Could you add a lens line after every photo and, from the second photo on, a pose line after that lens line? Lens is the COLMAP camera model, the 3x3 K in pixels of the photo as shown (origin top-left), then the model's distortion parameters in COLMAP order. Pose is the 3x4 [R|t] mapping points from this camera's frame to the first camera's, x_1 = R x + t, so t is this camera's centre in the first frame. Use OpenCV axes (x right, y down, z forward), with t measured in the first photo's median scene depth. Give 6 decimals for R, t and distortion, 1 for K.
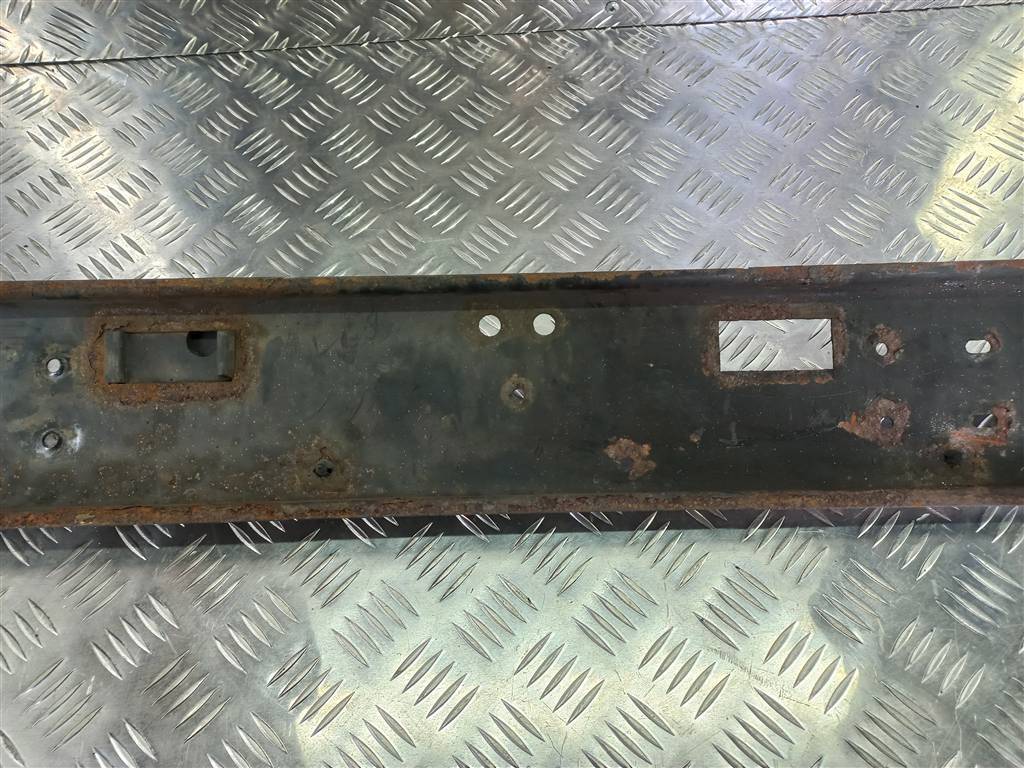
lens RADIAL K [[737.2, 0, 509.9], [0, 737.2, 388.9], [0, 0, 1]] dist [0.032992, -0.030752]
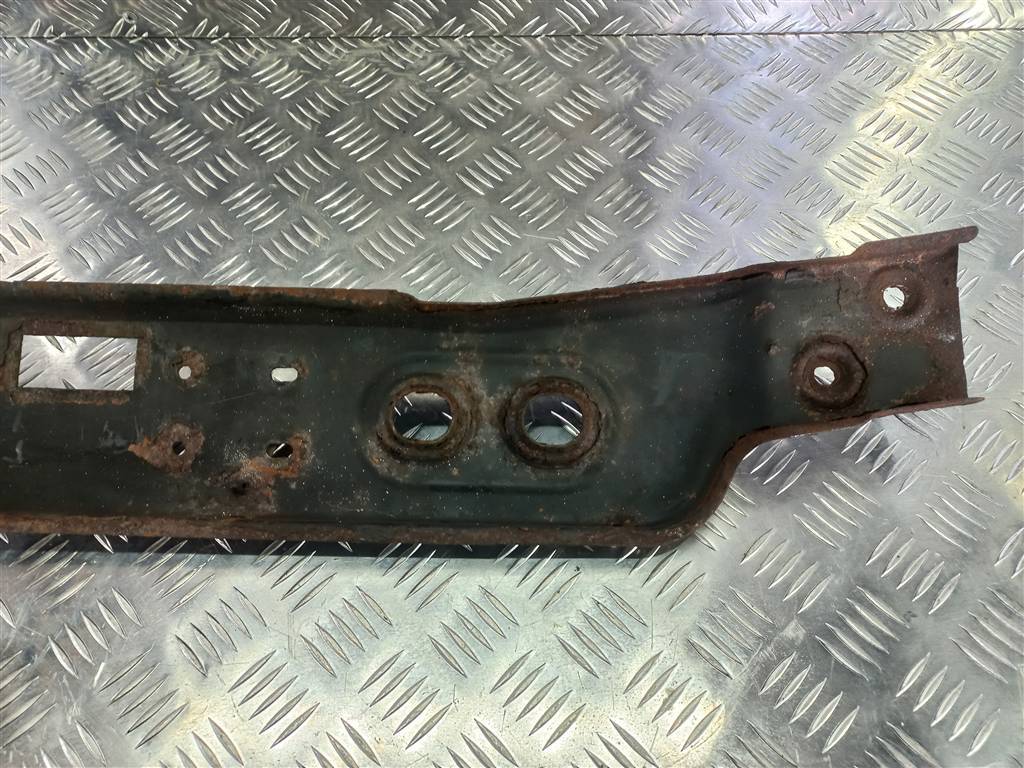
lens RADIAL K [[754.3, 0, 512.6], [0, 754.3, 353.9], [0, 0, 1]] dist [0.070237, -0.098448]
pose [[0.998836, 0.047799, -0.006507, 0.940136], [-0.048066, 0.997583, -0.050183, -0.048262], [0.004093, 0.050437, 0.998719, -0.002392]]
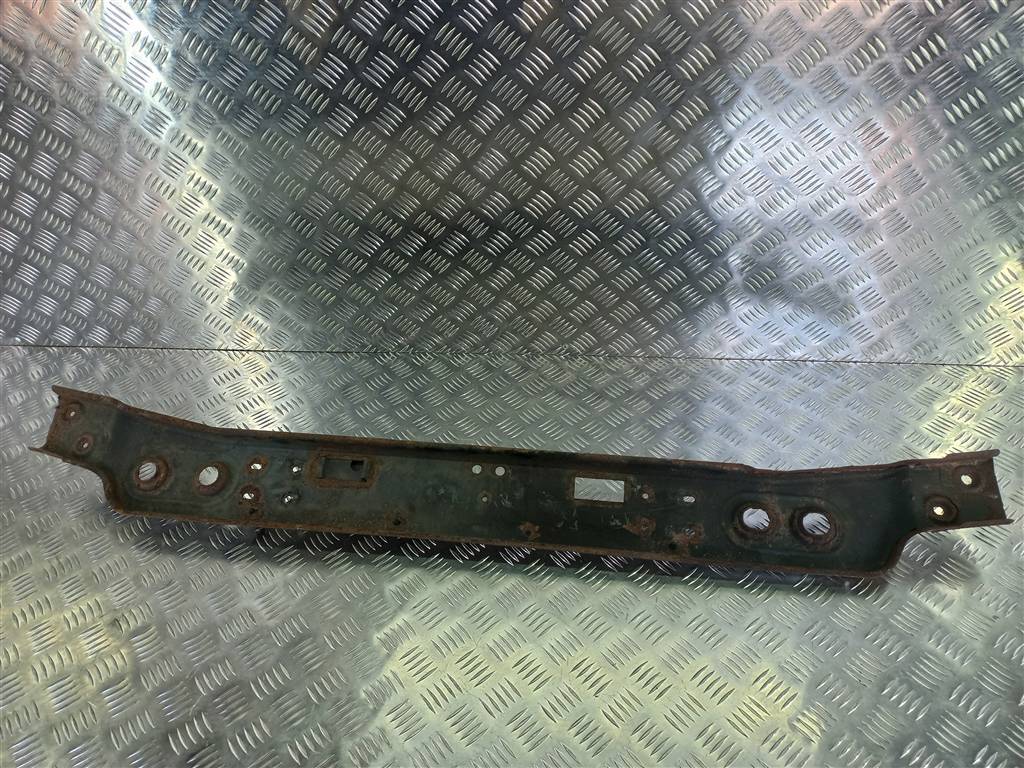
lens RADIAL K [[754.3, 0, 512.6], [0, 754.3, 353.9], [0, 0, 1]] dist [0.070237, -0.098448]
pose [[0.989568, 0.073578, -0.123863, 0.355751], [-0.117694, 0.908716, -0.400478, 0.528948], [0.083090, 0.410878, 0.907896, -1.317702]]
